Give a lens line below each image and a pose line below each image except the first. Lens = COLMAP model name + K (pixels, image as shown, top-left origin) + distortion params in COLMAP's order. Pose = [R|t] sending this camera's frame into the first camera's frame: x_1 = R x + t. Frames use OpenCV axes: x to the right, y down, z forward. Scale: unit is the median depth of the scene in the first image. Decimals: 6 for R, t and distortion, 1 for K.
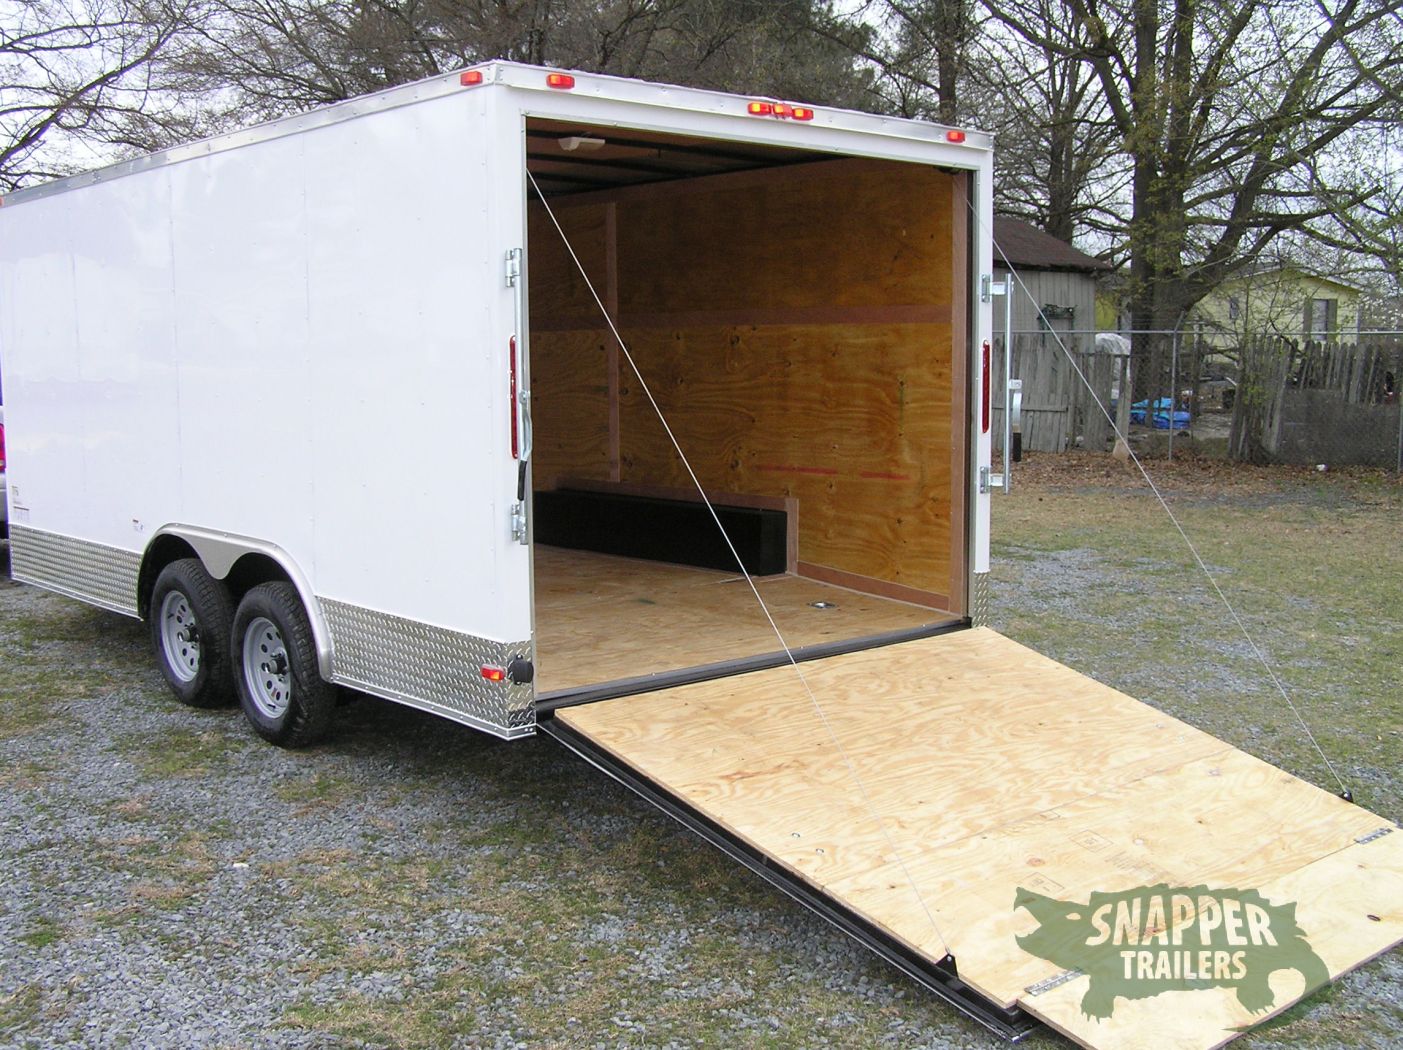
lens RADIAL K [[1568.6, 0, 662.6], [0, 1568.6, 549.6], [0, 0, 1]] dist [-0.209045, 0.368781]
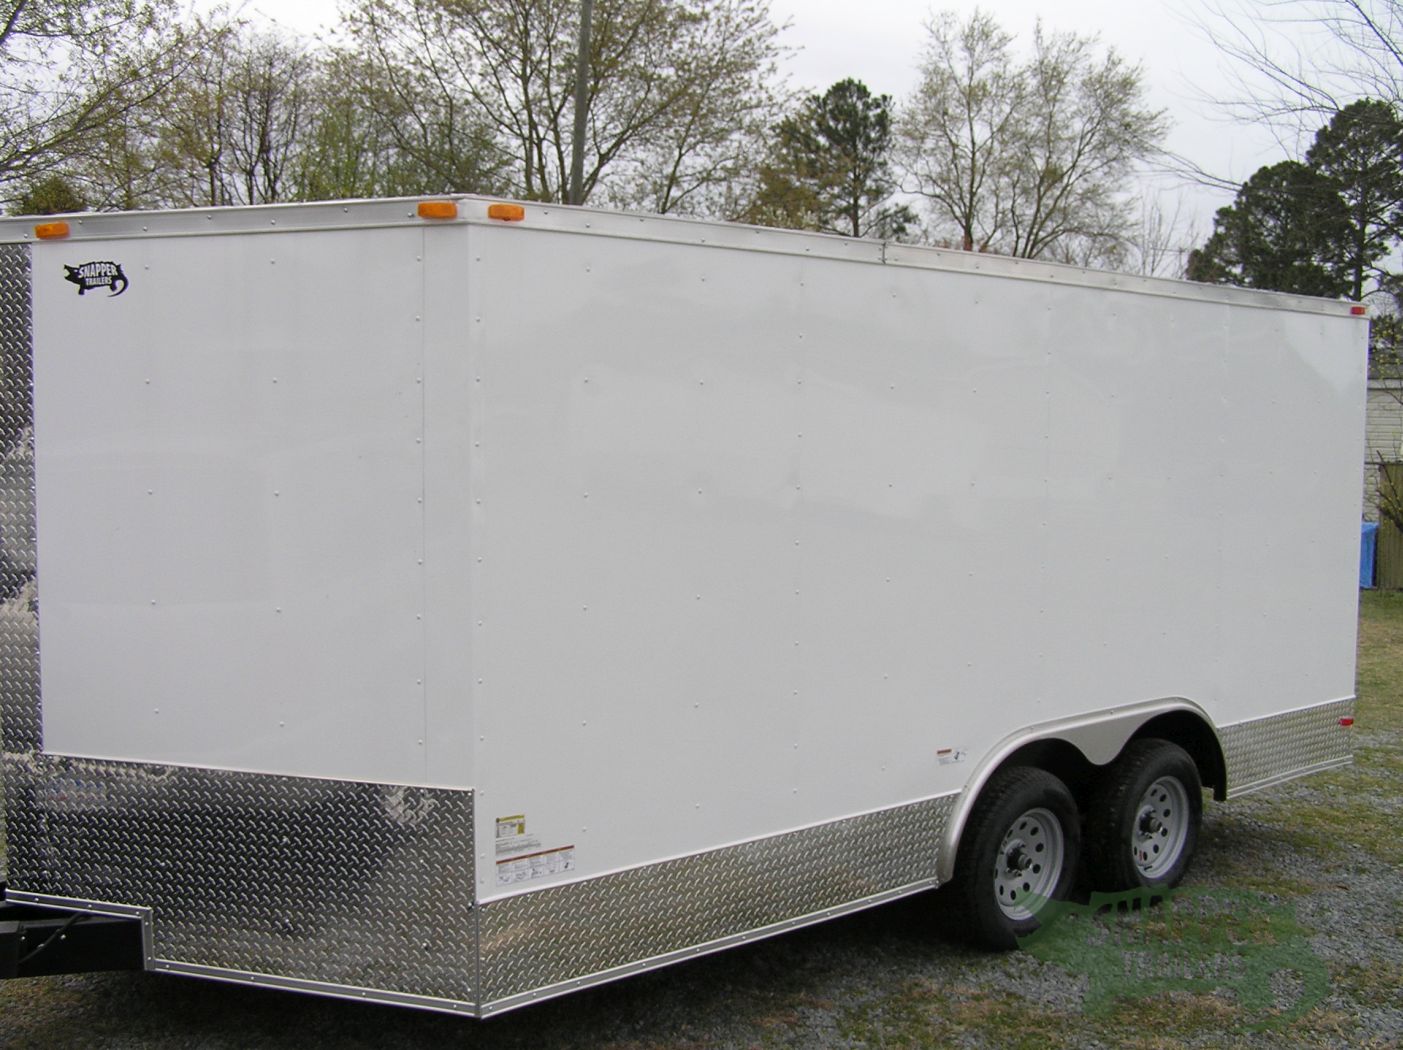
lens RADIAL K [[1568.6, 0, 662.6], [0, 1568.6, 549.6], [0, 0, 1]] dist [-0.209045, 0.368781]
pose [[0.020262, -0.081081, 0.996502, -1.205768], [0.115367, 0.990238, 0.078226, -0.208721], [-0.993116, 0.113378, 0.029418, 1.252483]]
